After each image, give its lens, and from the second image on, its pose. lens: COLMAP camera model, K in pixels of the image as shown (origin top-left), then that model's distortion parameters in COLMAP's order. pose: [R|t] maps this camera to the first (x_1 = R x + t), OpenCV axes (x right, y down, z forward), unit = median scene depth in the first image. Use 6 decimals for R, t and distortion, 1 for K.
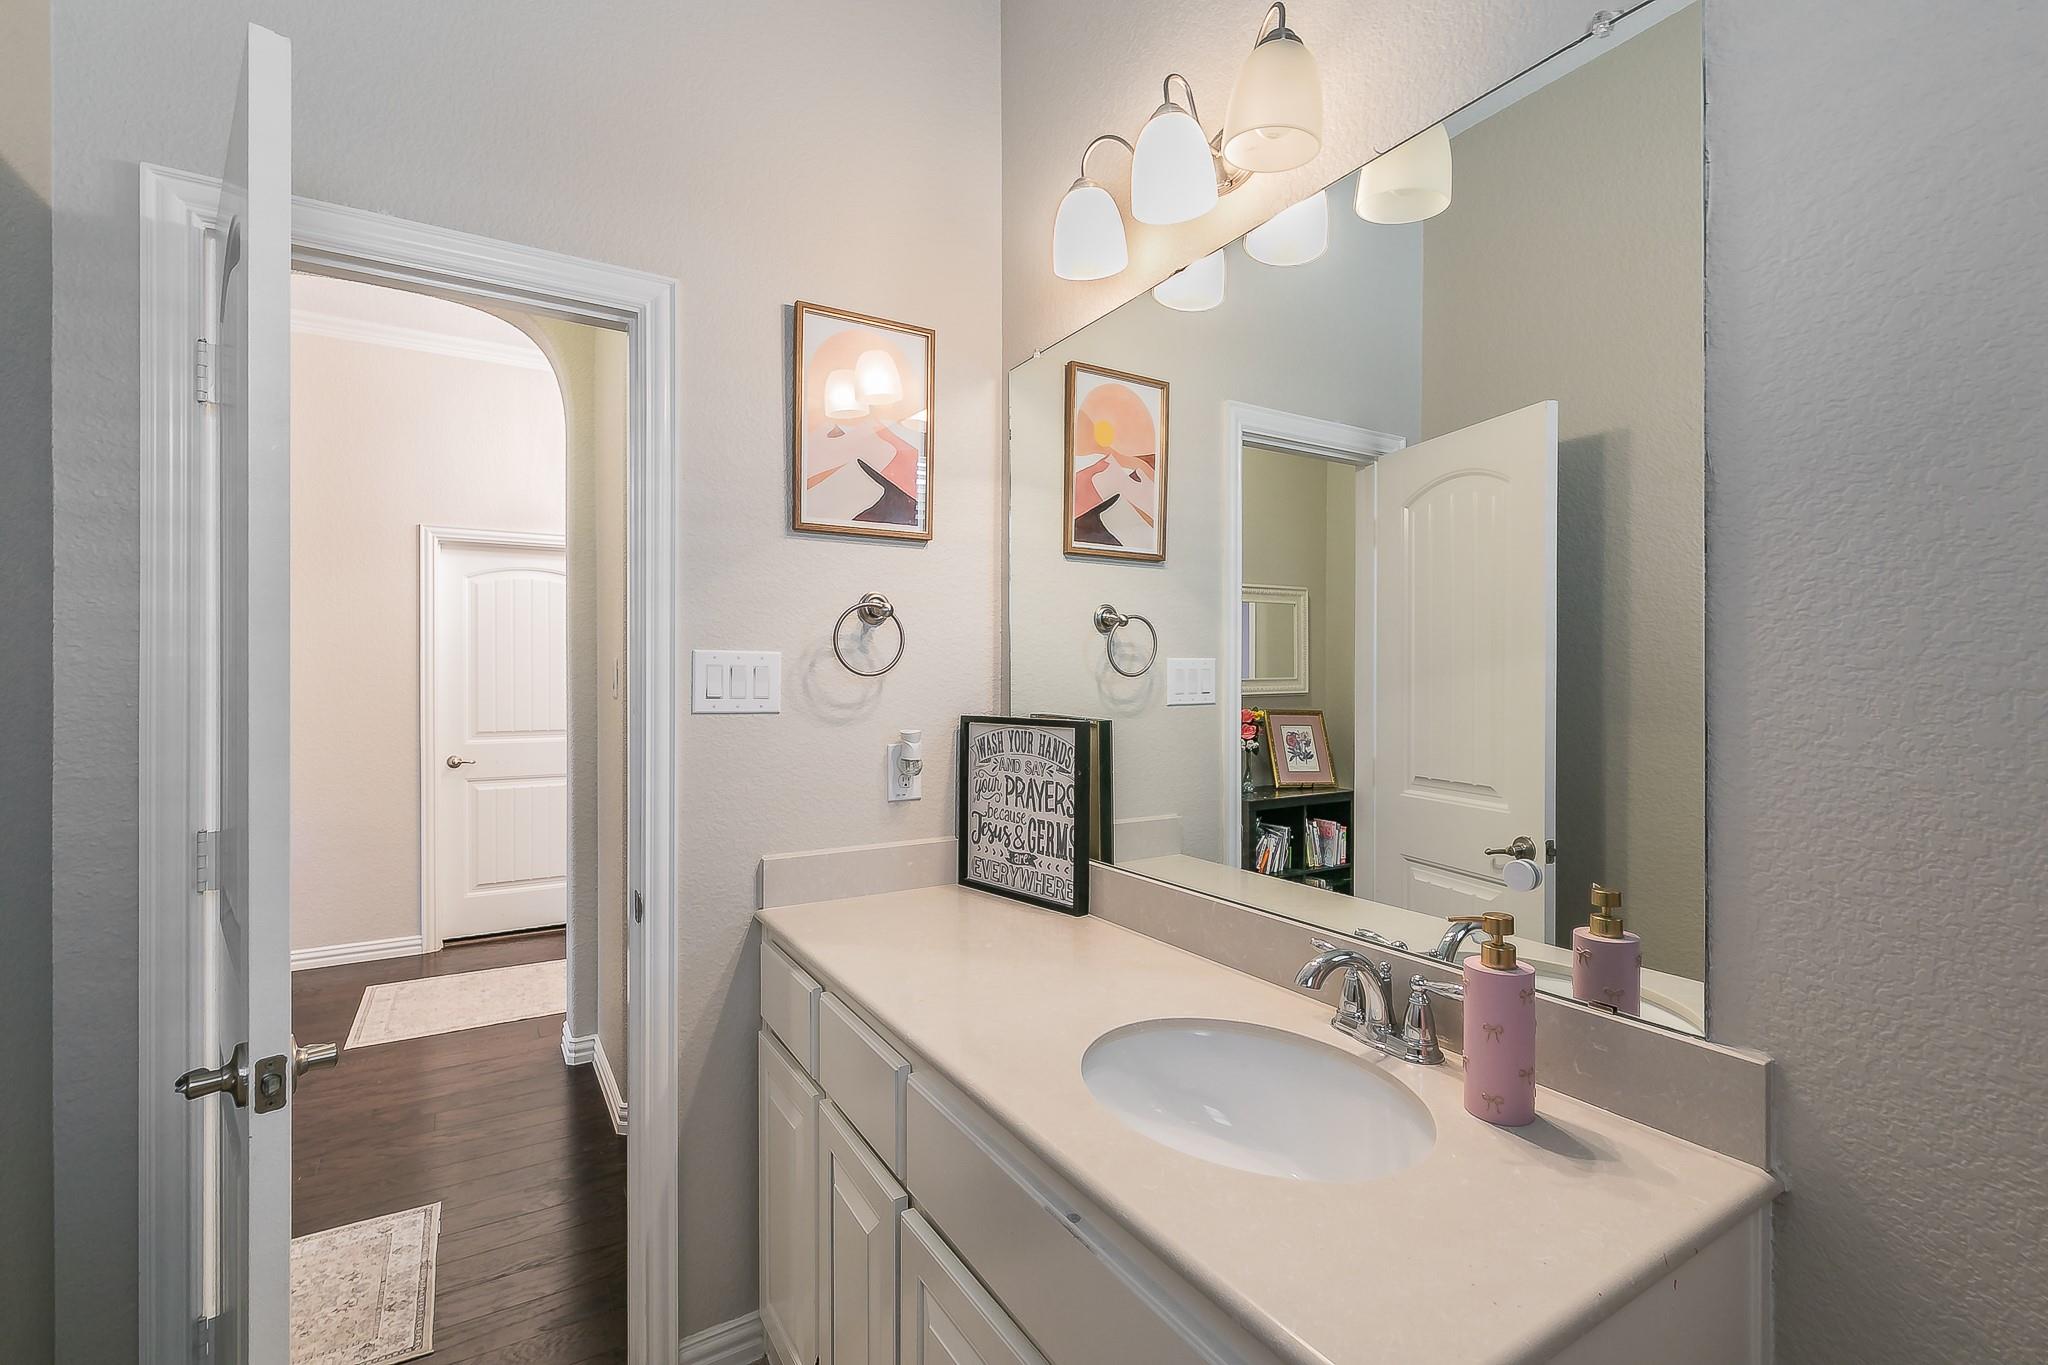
lens RADIAL K [[936.9, 0, 1036.9], [0, 936.9, 678.6], [0, 0, 1]] dist [0.002971, 0.000543]
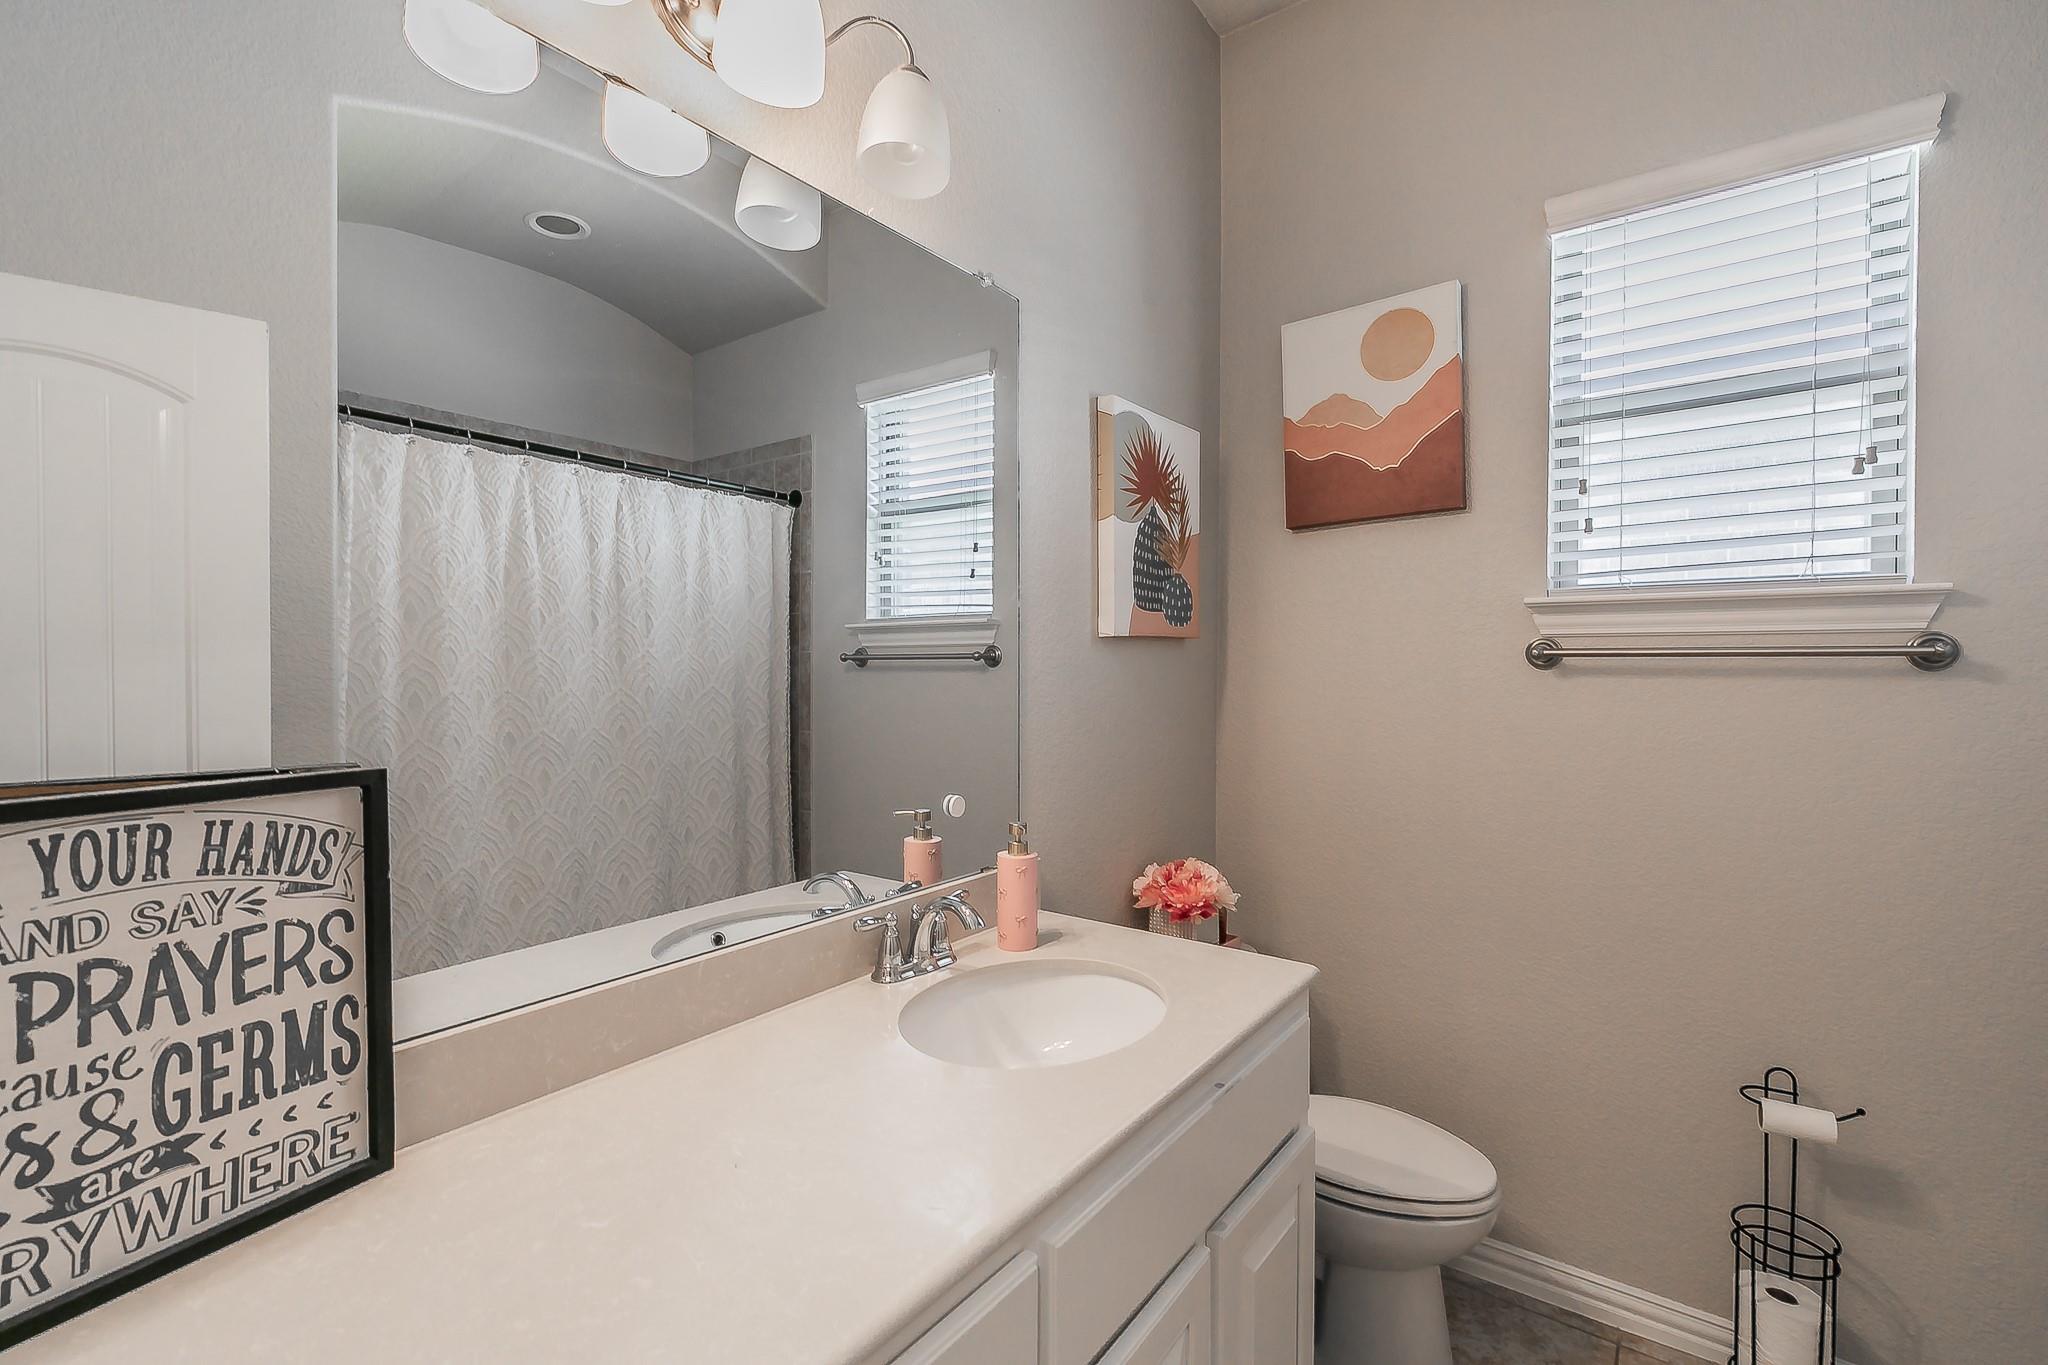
lens RADIAL K [[884.1, 0, 1037.0], [0, 884.1, 674.9], [0, 0, 1]] dist [0.001004, 0.000050]
pose [[-0.382384, -0.008391, 0.923966, -0.480075], [-0.000718, 0.999961, 0.008784, -0.006999], [-0.924003, 0.002695, -0.382375, 0.815401]]
